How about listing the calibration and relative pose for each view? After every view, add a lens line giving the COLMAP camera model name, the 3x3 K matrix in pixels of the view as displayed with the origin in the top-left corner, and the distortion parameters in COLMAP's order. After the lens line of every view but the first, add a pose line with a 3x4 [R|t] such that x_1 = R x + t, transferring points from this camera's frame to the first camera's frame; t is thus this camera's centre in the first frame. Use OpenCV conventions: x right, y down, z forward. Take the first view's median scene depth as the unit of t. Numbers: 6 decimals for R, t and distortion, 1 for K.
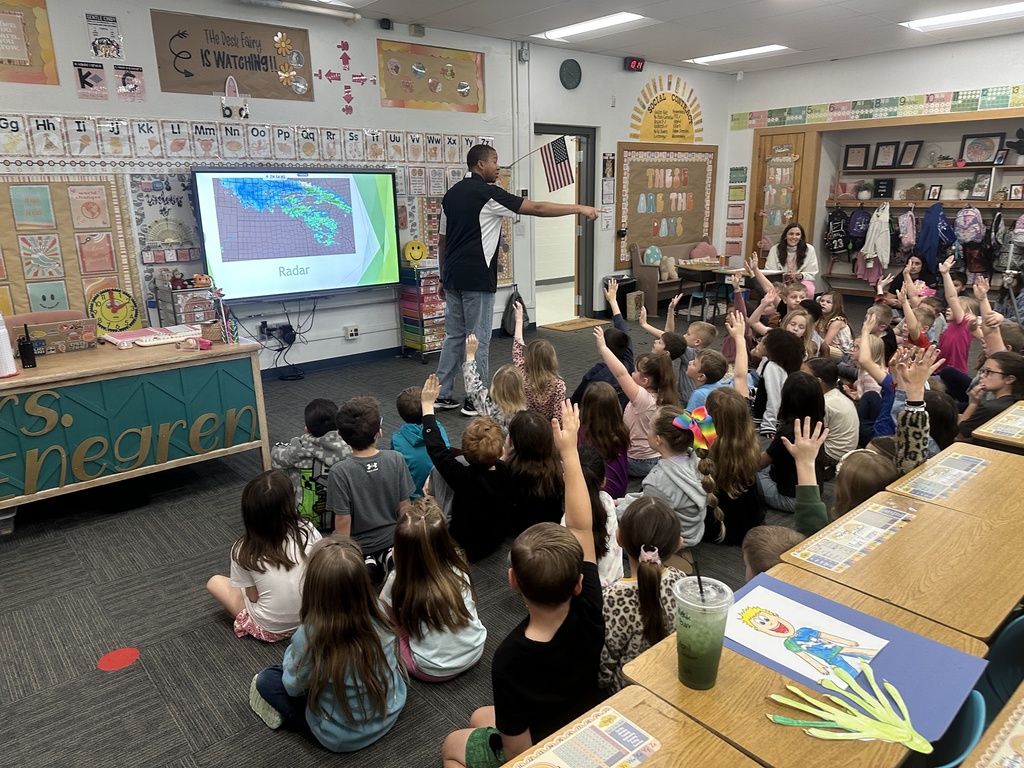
lens RADIAL K [[726.5, 0, 508.1], [0, 726.5, 400.4], [0, 0, 1]] dist [0.012811, -0.024354]
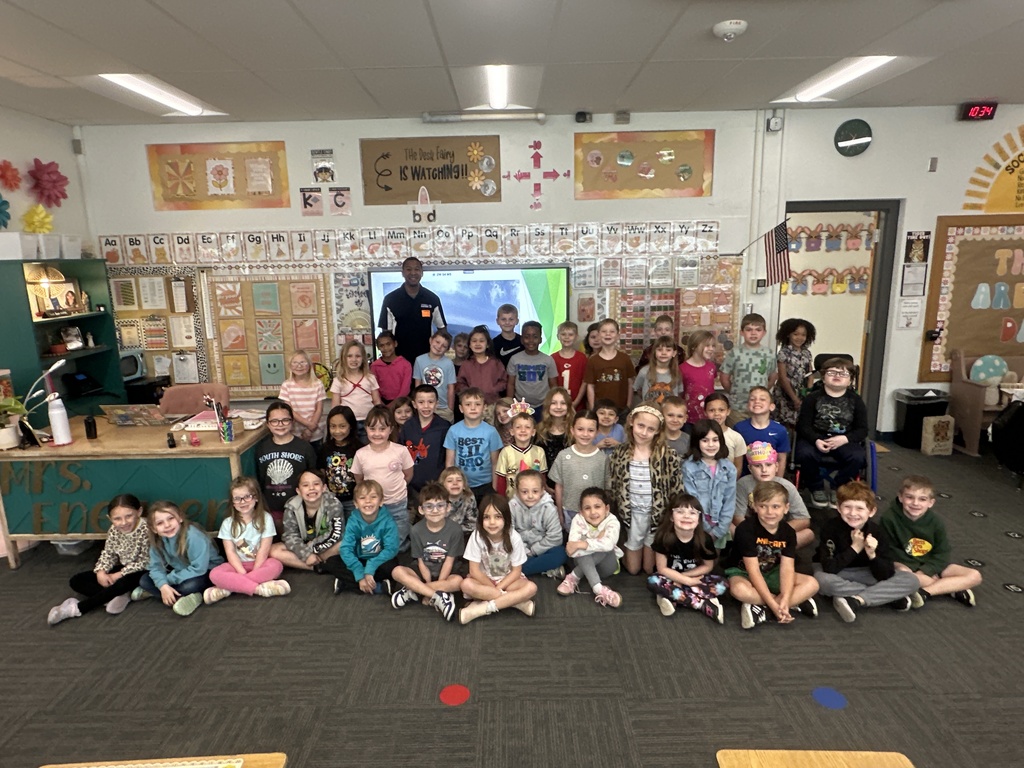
lens RADIAL K [[625.7, 0, 509.7], [0, 625.7, 390.7], [0, 0, 1]] dist [-0.002029, -0.006582]
pose [[0.750386, 0.142753, -0.645401, 0.367029], [-0.171591, 0.984997, 0.018364, -0.162689], [0.638340, 0.096965, 0.763623, 0.350193]]
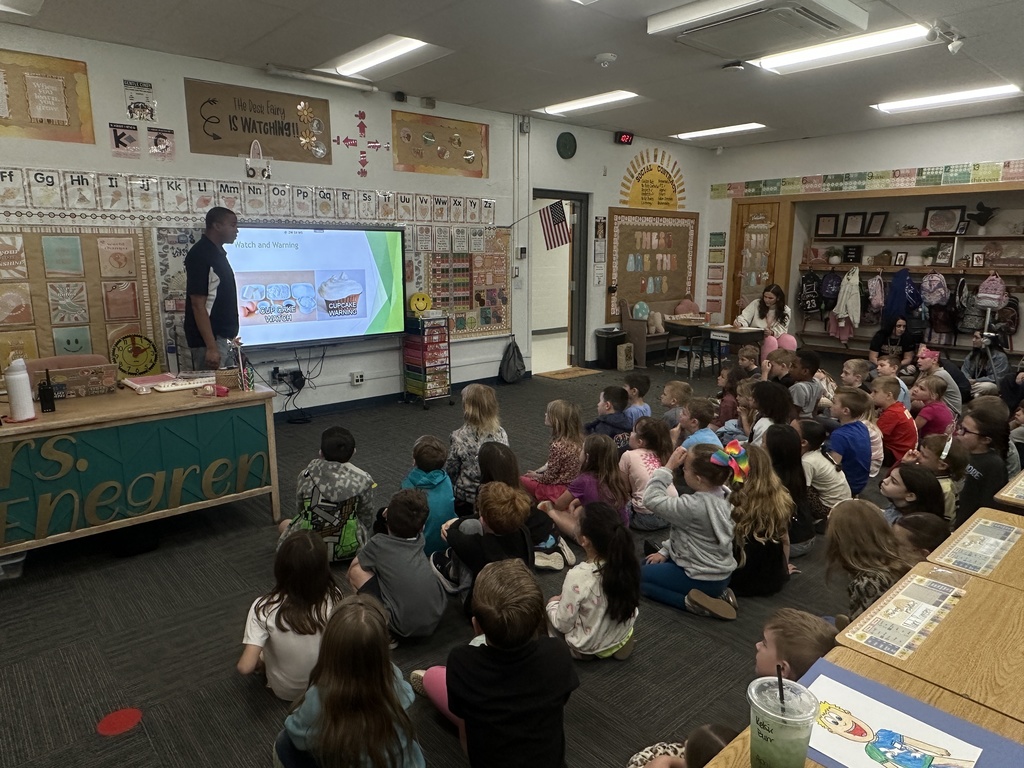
lens RADIAL K [[671.4, 0, 499.3], [0, 671.4, 390.3], [0, 0, 1]] dist [-0.020560, 0.013286]
pose [[0.999824, 0.017305, 0.007298, -0.020848], [-0.016723, 0.997160, -0.073430, -0.009873], [-0.008548, 0.073295, 0.997274, 0.036942]]
